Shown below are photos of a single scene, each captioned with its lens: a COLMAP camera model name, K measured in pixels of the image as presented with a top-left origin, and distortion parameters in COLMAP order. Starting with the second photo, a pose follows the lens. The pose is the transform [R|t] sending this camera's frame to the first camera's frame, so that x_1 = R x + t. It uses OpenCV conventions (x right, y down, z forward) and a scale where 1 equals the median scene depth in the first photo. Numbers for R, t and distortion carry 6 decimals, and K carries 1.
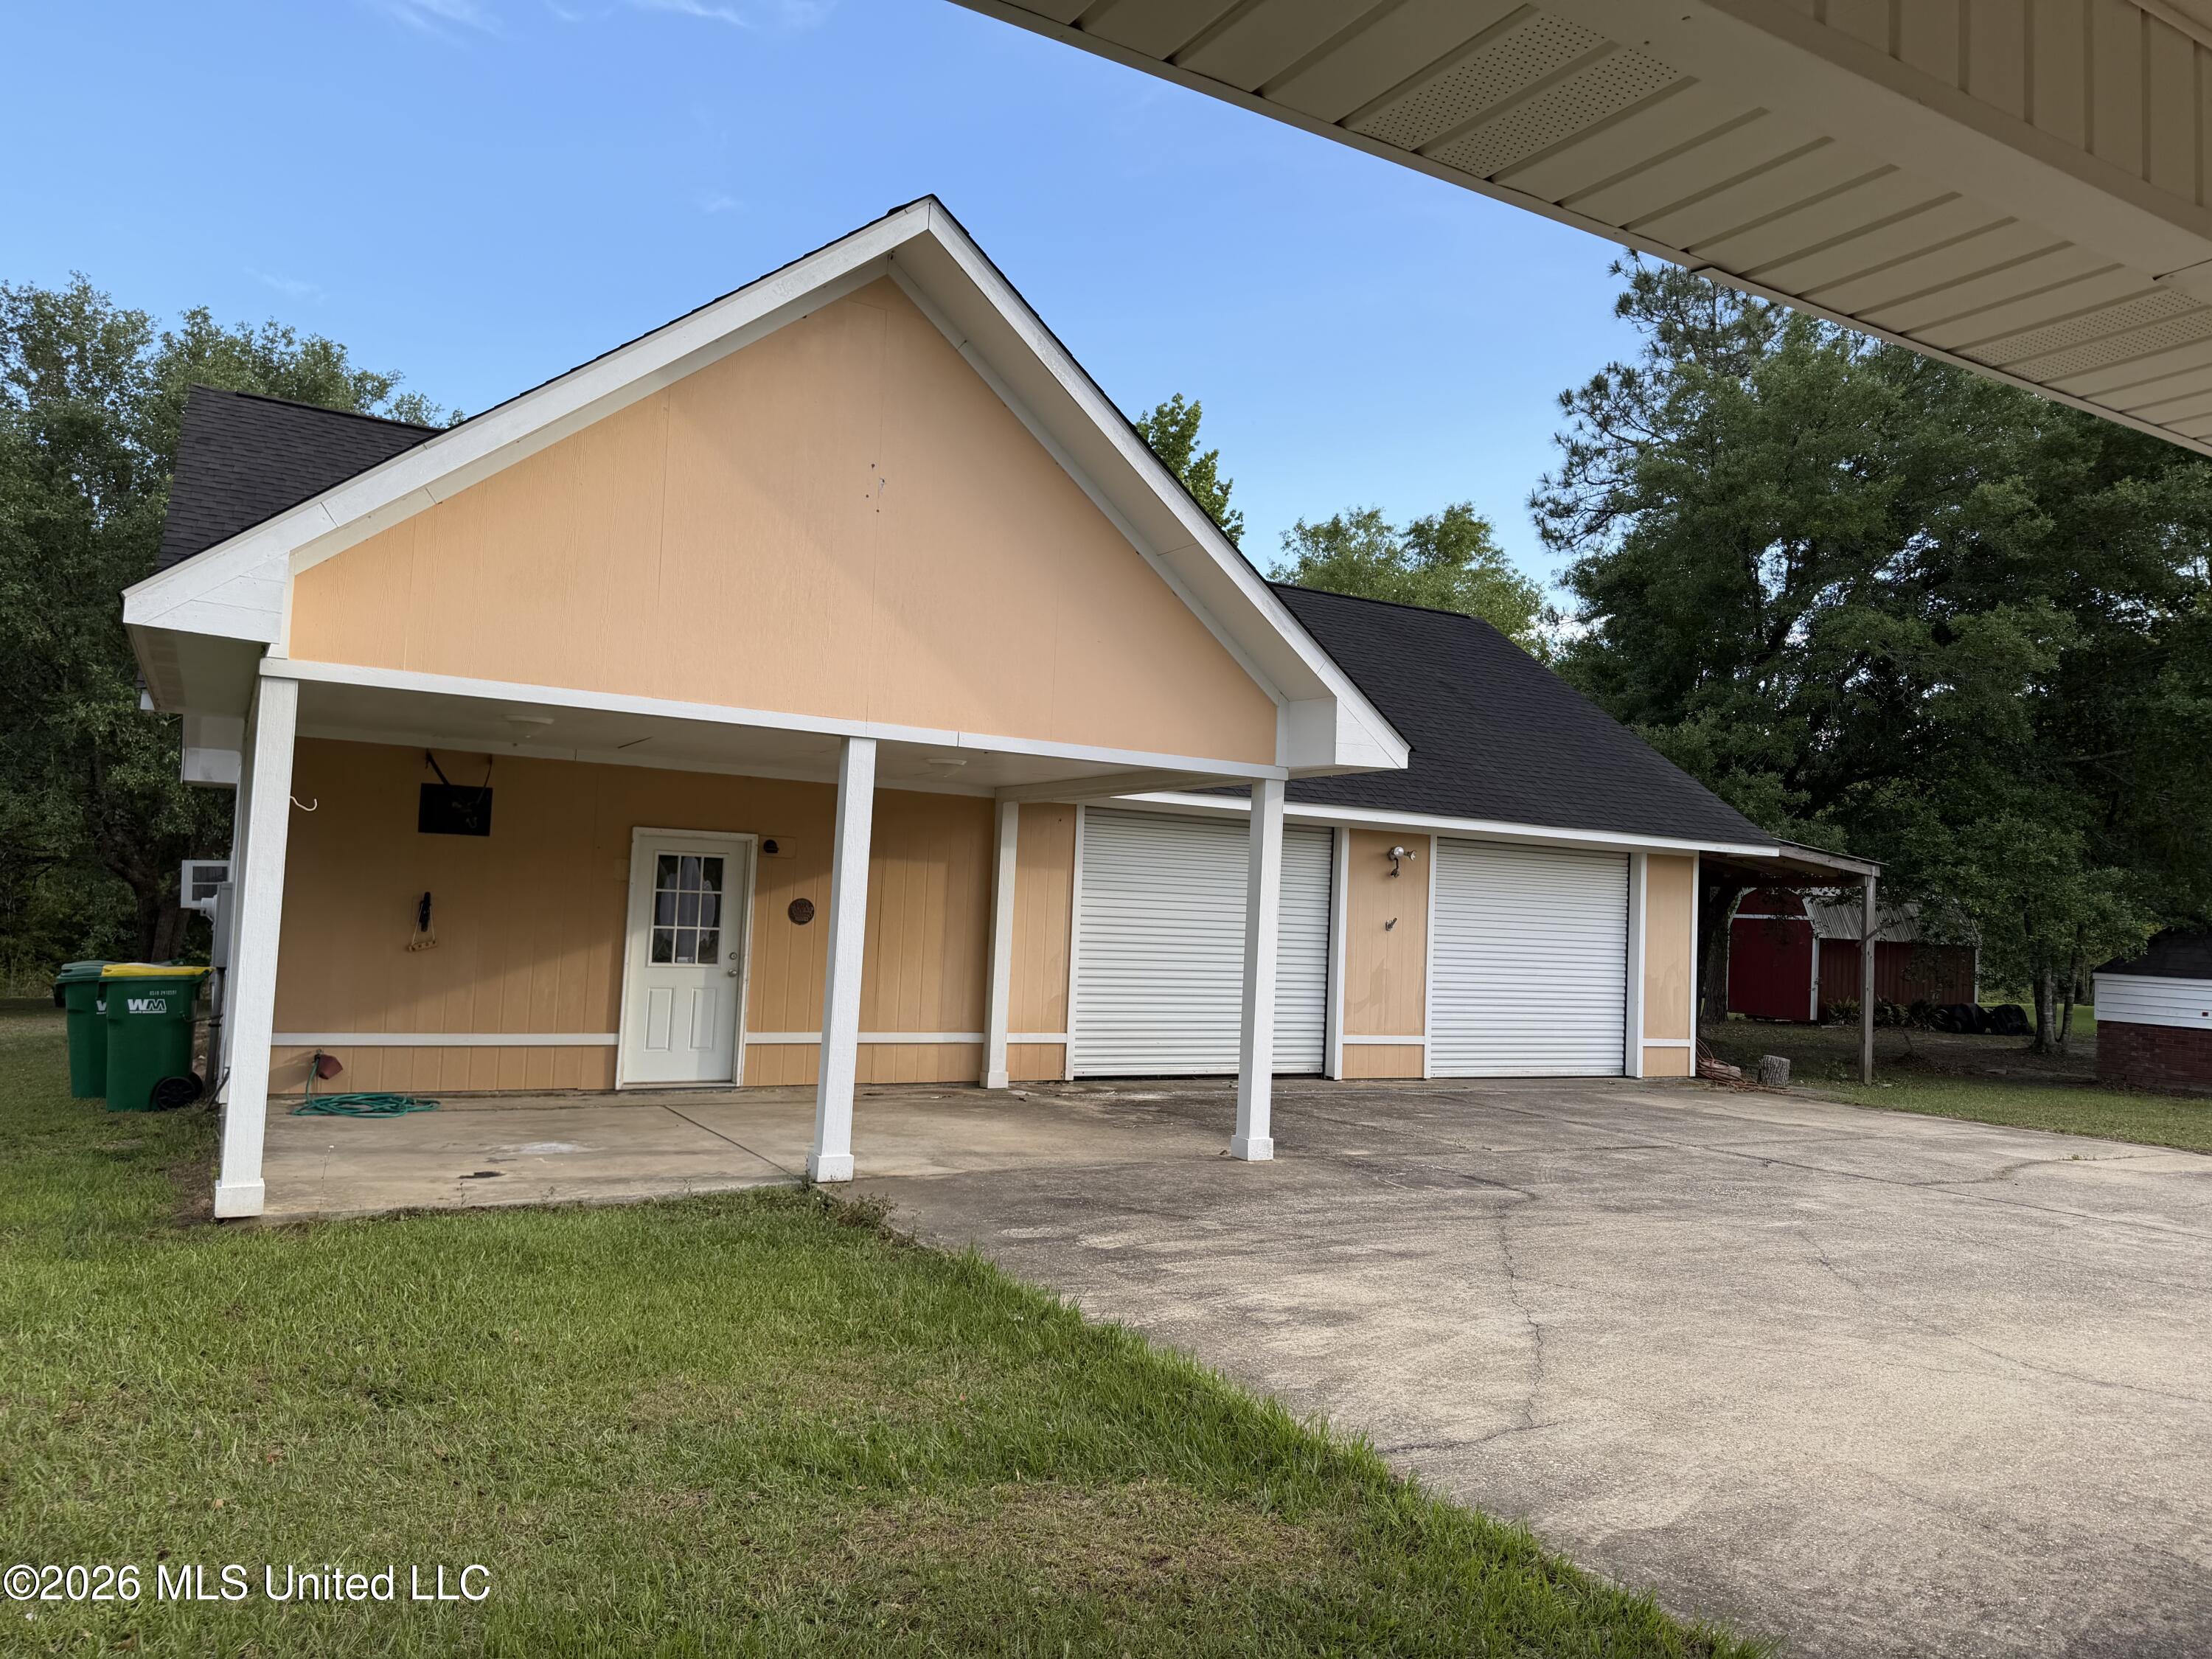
lens RADIAL K [[1568.5, 0, 1104.7], [0, 1568.5, 828.8], [0, 0, 1]] dist [0.006549, -0.000982]
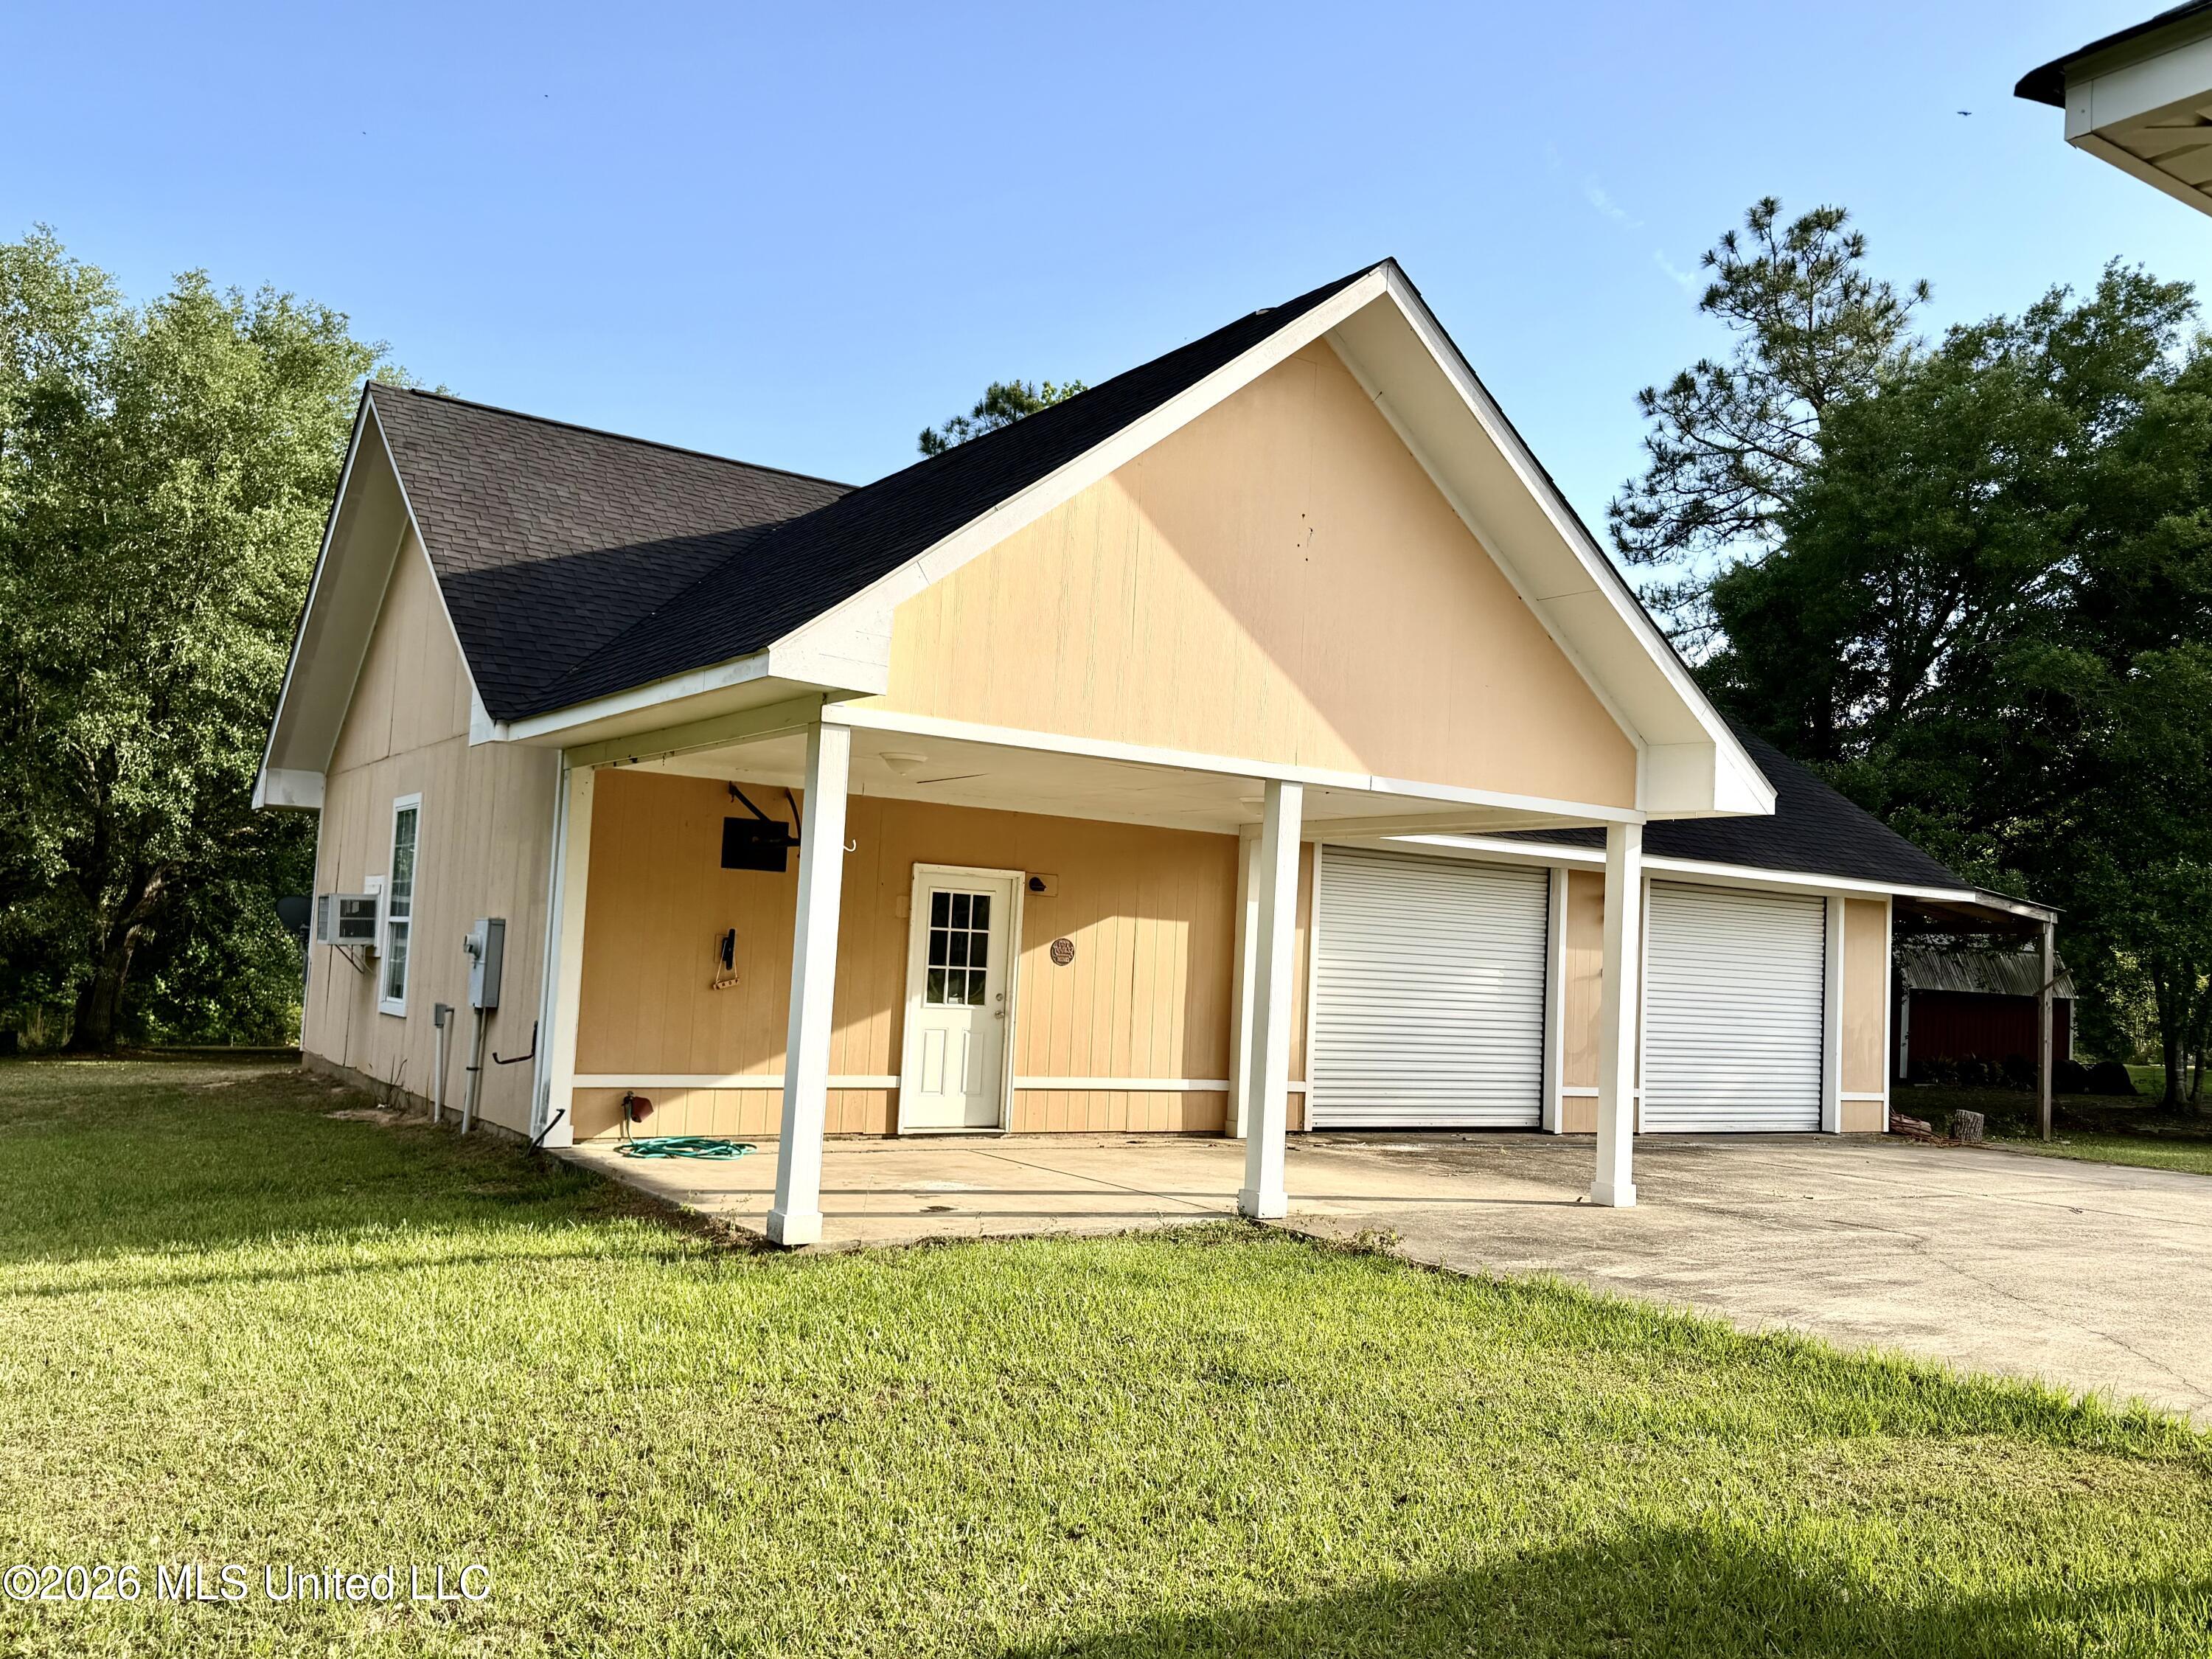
lens RADIAL K [[1824.2, 0, 1106.9], [0, 1824.2, 837.5], [0, 0, 1]] dist [0.010792, -0.003538]
pose [[0.998269, 0.010018, 0.057959, -0.150130], [-0.009282, 0.999873, -0.012960, -0.002223], [-0.058082, 0.012399, 0.998235, -0.076466]]
